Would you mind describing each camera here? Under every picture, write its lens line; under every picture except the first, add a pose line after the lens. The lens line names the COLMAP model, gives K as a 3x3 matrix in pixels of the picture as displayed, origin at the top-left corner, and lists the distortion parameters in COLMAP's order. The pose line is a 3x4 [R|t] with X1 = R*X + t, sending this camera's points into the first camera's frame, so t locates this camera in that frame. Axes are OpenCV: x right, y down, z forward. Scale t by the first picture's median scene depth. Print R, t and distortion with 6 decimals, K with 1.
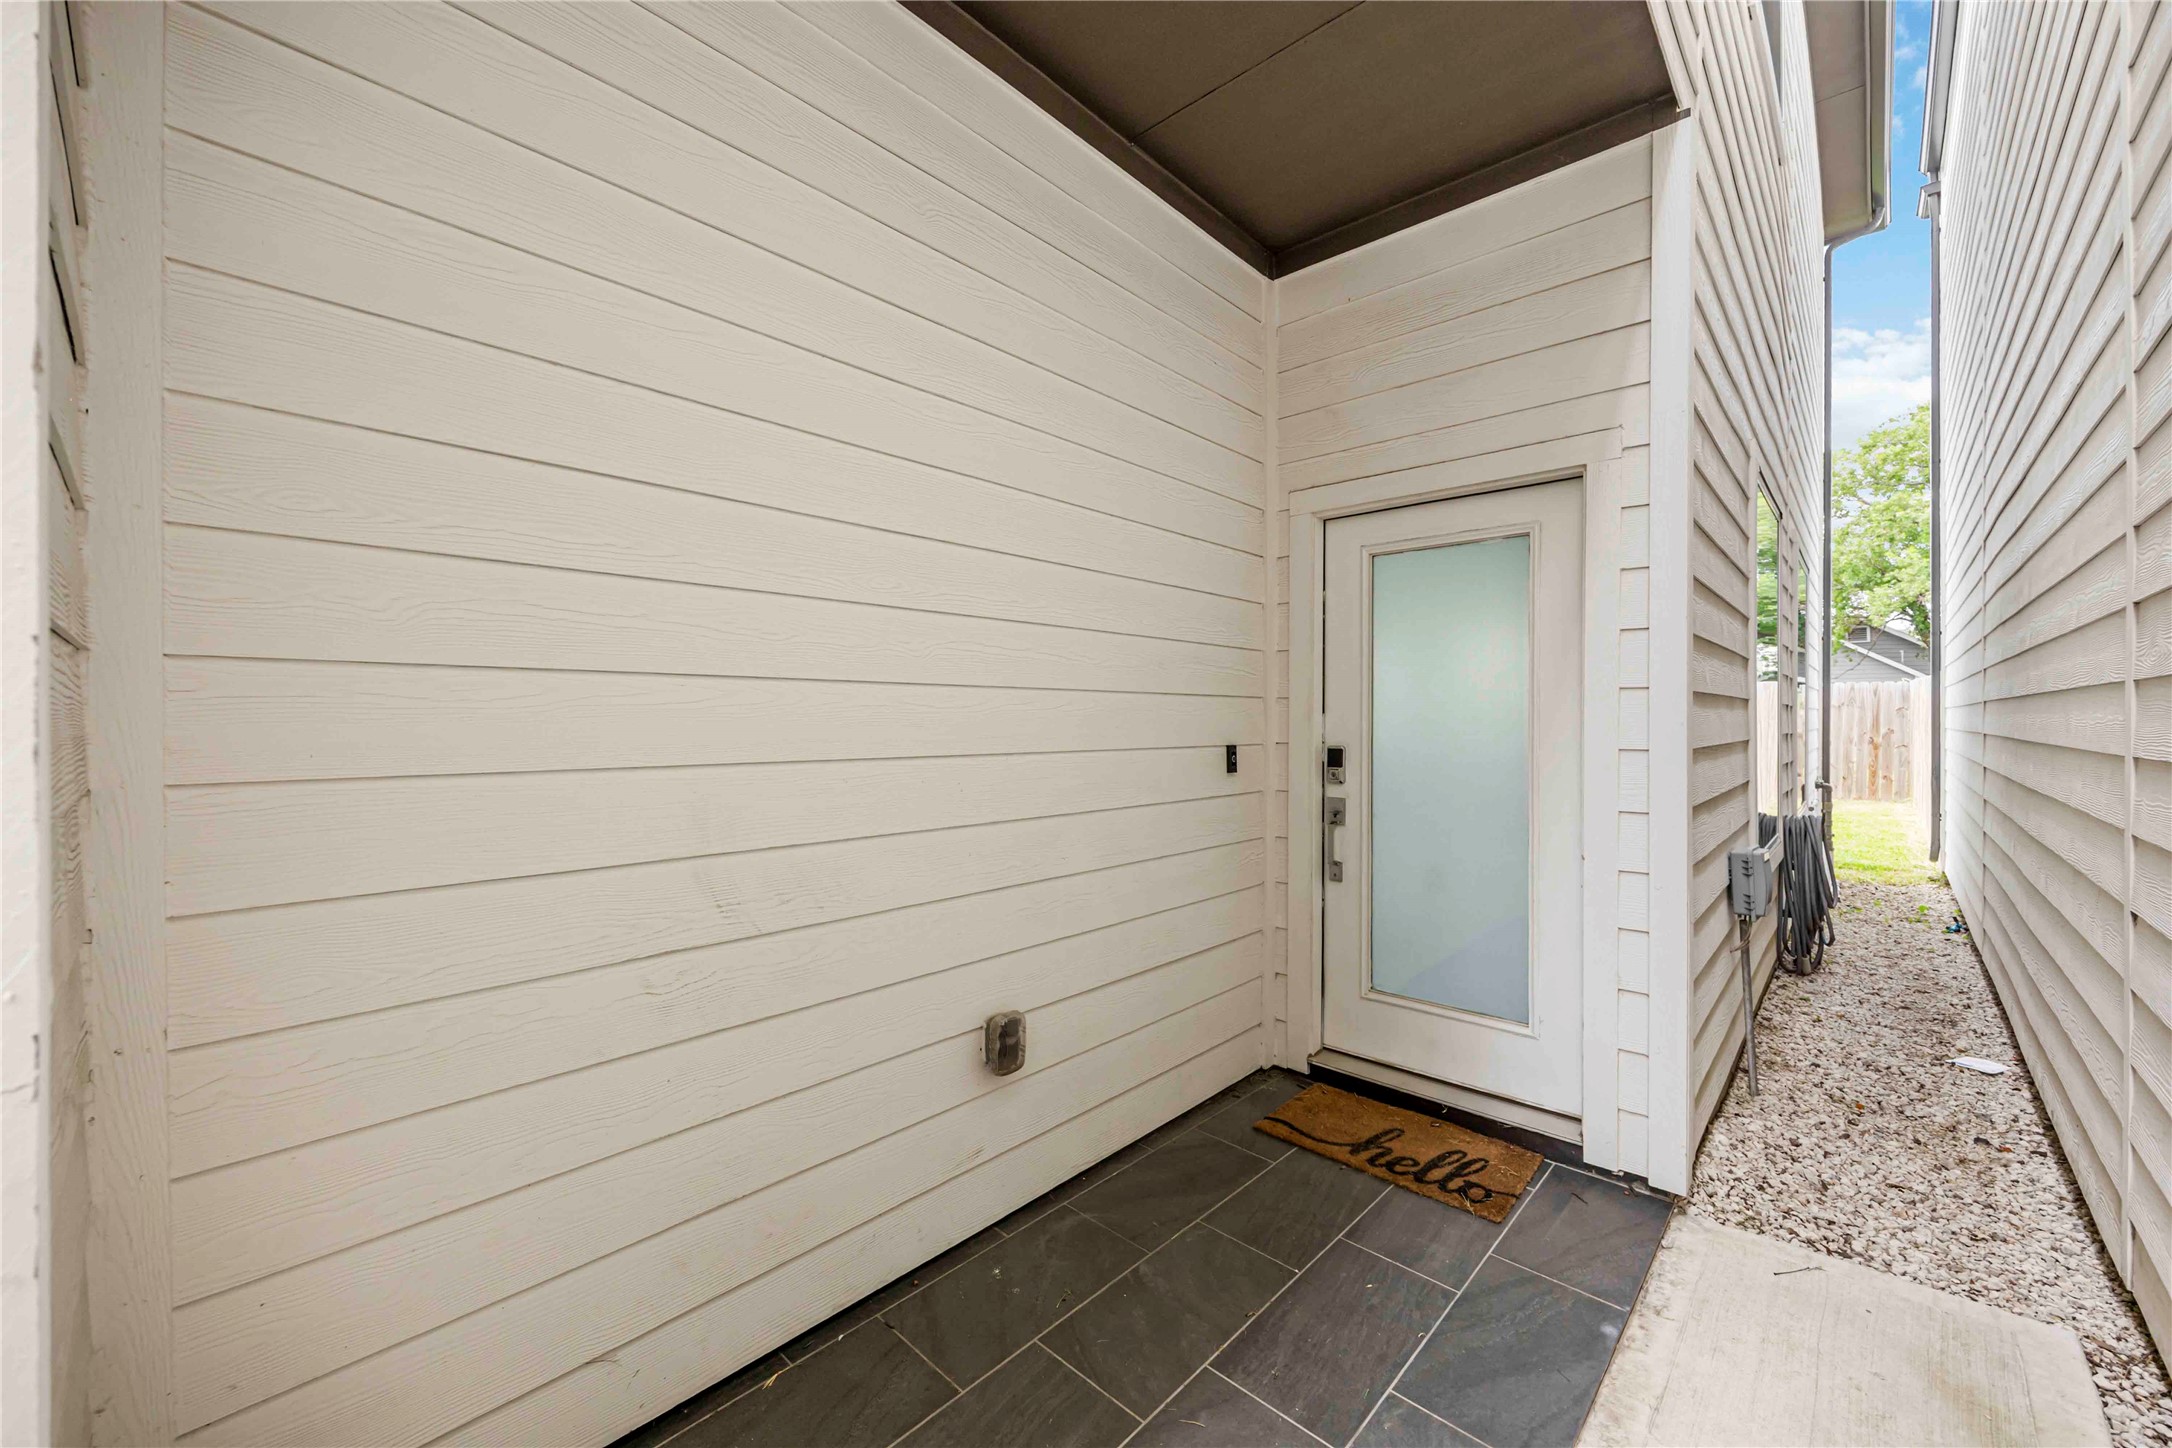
lens RADIAL K [[836.7, 0, 1090.3], [0, 836.7, 720.9], [0, 0, 1]] dist [-0.001822, 0.000341]
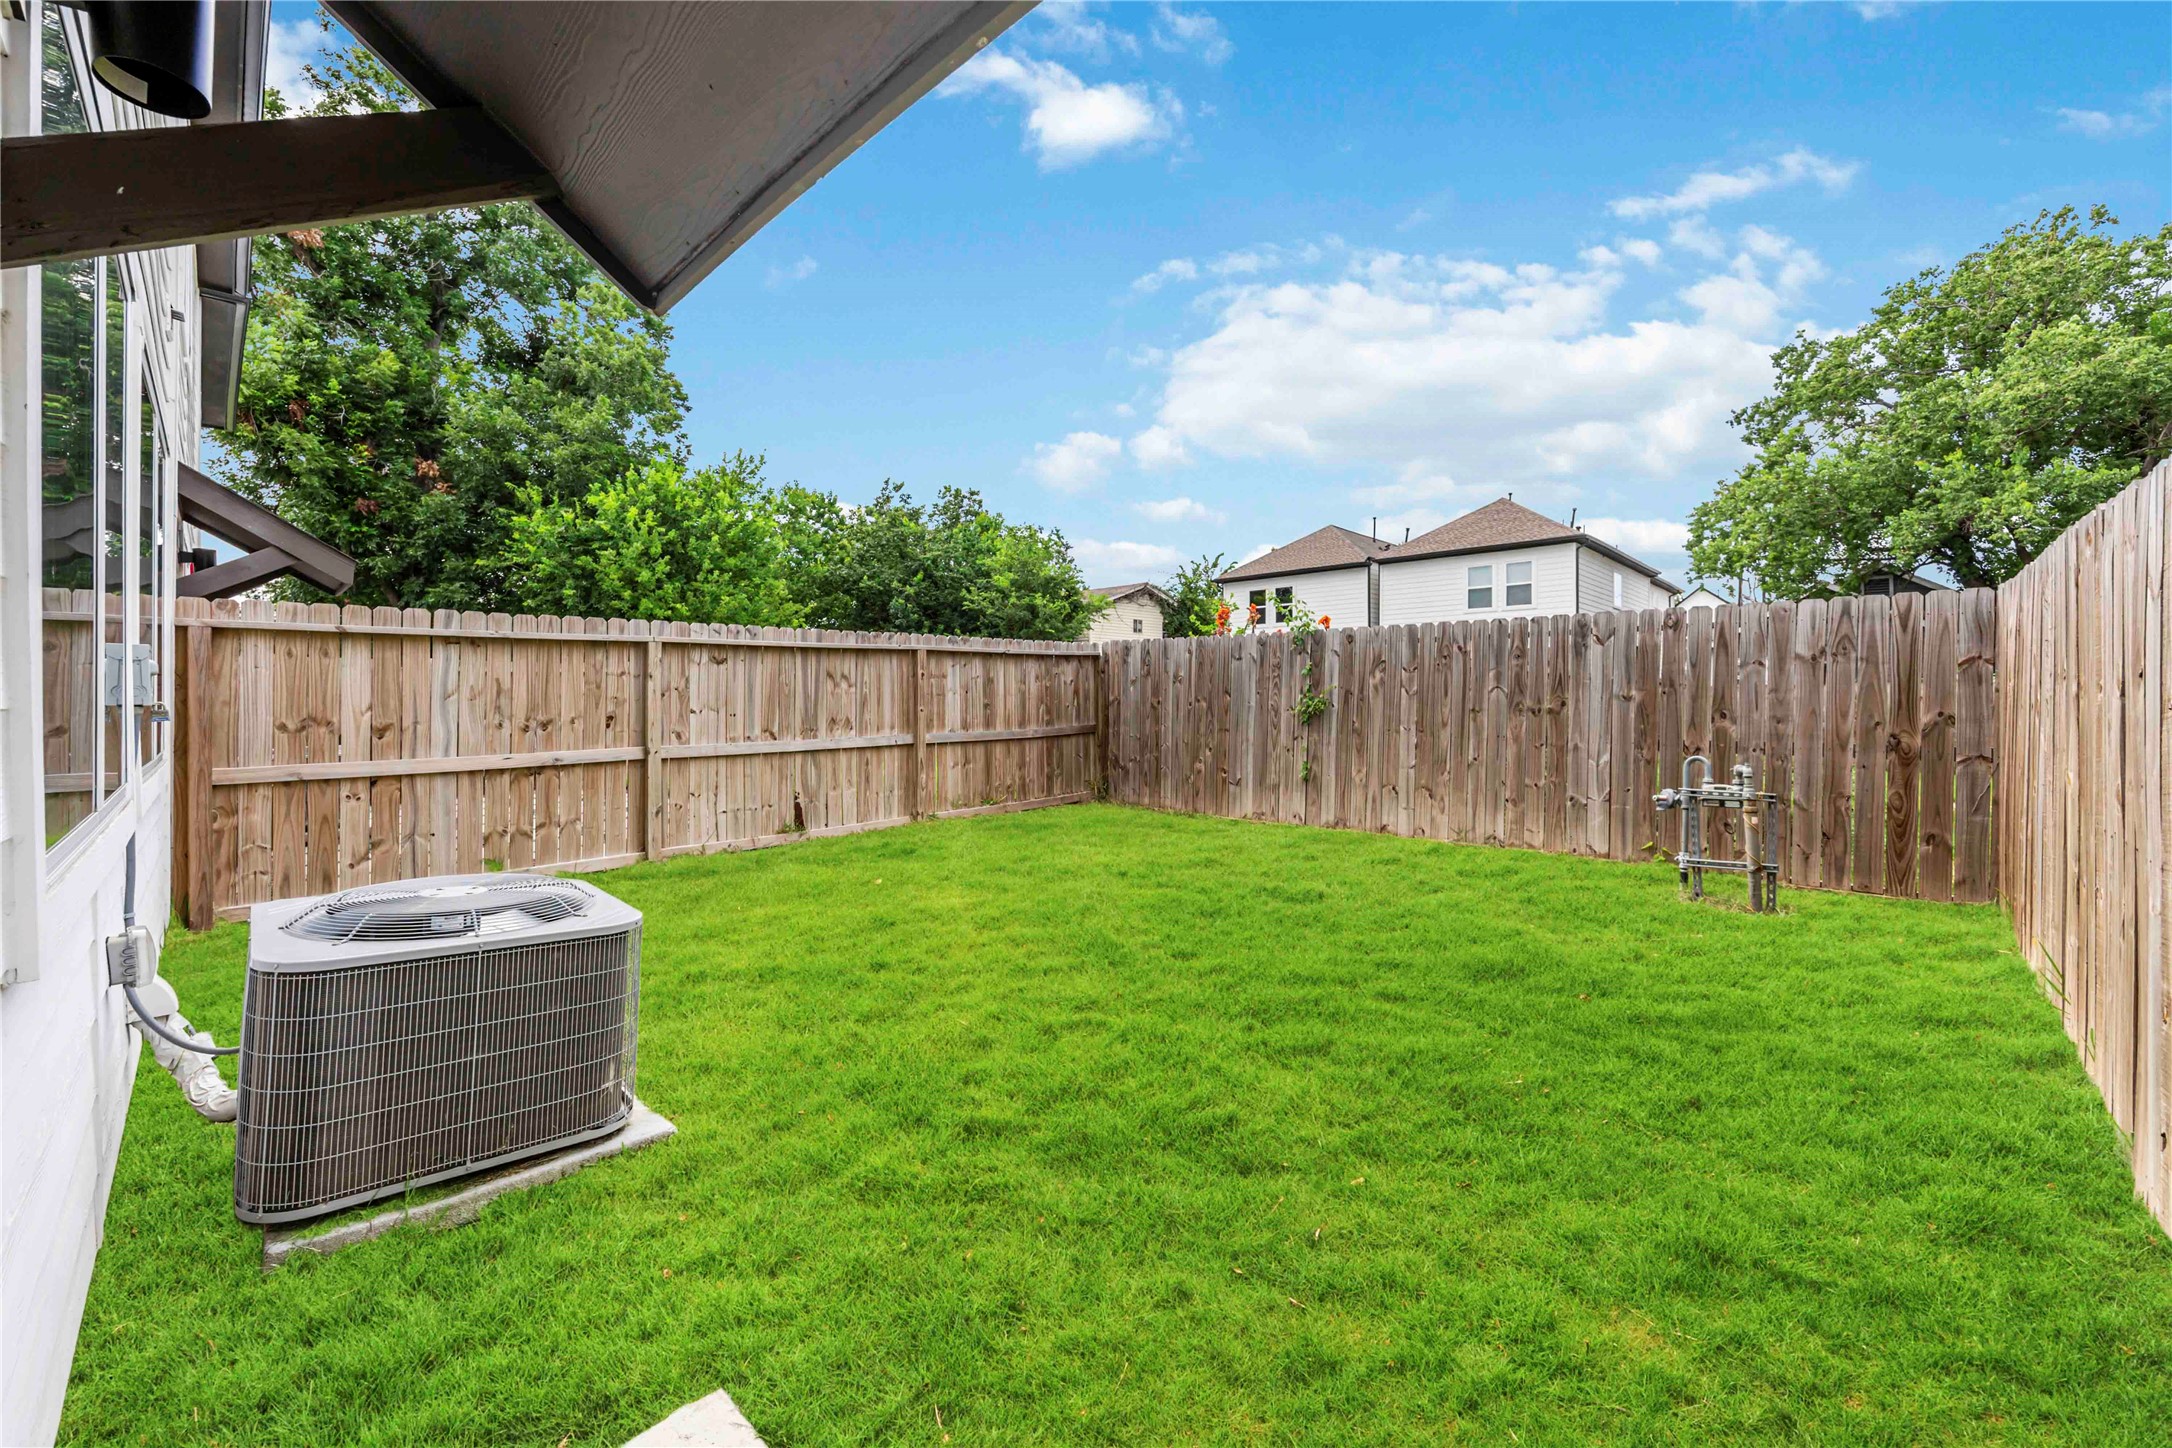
lens RADIAL K [[836.7, 0, 1073.5], [0, 836.7, 702.3], [0, 0, 1]] dist [-0.001822, 0.000341]
pose [[0.999699, 0.000909, -0.024509, 0.553125], [-0.000997, 0.999993, -0.003569, 0.006075], [0.024505, 0.003593, 0.999693, 0.591931]]
